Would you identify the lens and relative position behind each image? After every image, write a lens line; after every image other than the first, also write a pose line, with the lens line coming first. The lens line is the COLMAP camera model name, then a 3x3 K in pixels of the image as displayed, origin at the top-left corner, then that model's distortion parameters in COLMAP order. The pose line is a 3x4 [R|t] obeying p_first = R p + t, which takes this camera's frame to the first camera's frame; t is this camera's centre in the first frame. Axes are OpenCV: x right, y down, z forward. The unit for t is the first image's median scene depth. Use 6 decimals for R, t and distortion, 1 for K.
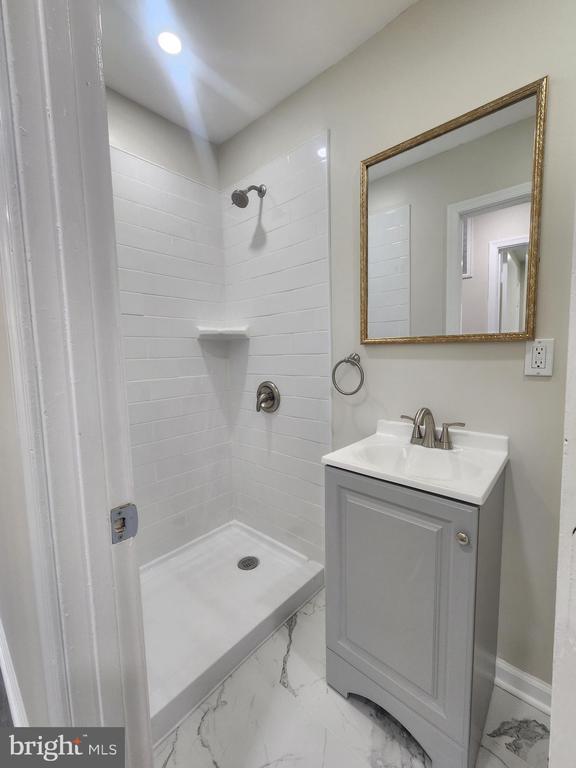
lens RADIAL K [[315.2, 0, 287.7], [0, 315.2, 381.9], [0, 0, 1]] dist [0.004276, -0.001378]
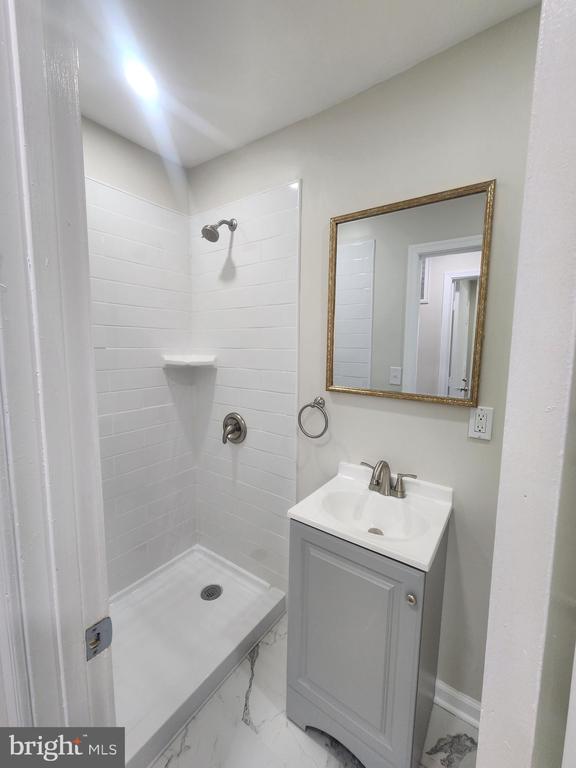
lens RADIAL K [[315.2, 0, 287.6], [0, 315.2, 381.9], [0, 0, 1]] dist [0.004276, -0.001378]
pose [[0.993022, 0.022131, 0.115837, -0.018743], [-0.024718, 0.999475, 0.020941, -0.173607], [-0.115313, -0.023658, 0.993047, -0.030034]]
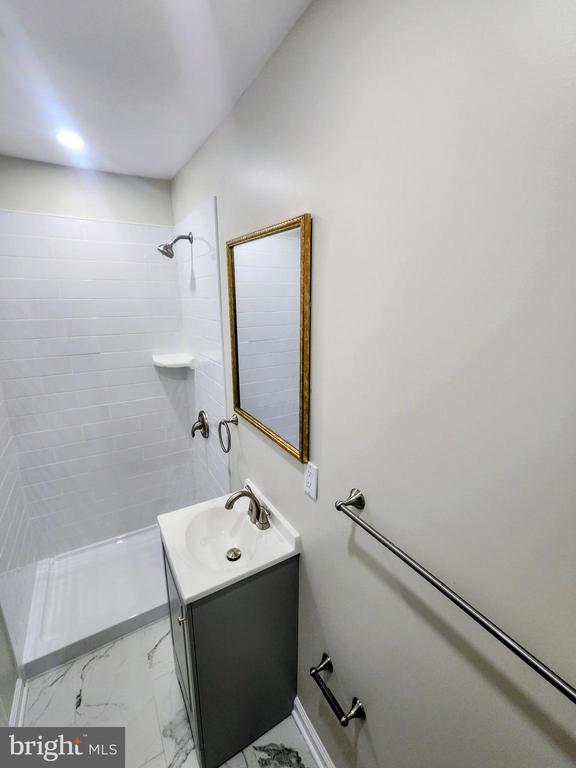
lens RADIAL K [[333.8, 0, 292.2], [0, 333.8, 381.0], [0, 0, 1]] dist [0.001534, 0.000378]
pose [[0.955517, 0.096564, -0.278681, 0.766360], [-0.051500, 0.984994, 0.164726, -0.438306], [0.290406, -0.143046, 0.946151, -0.022609]]
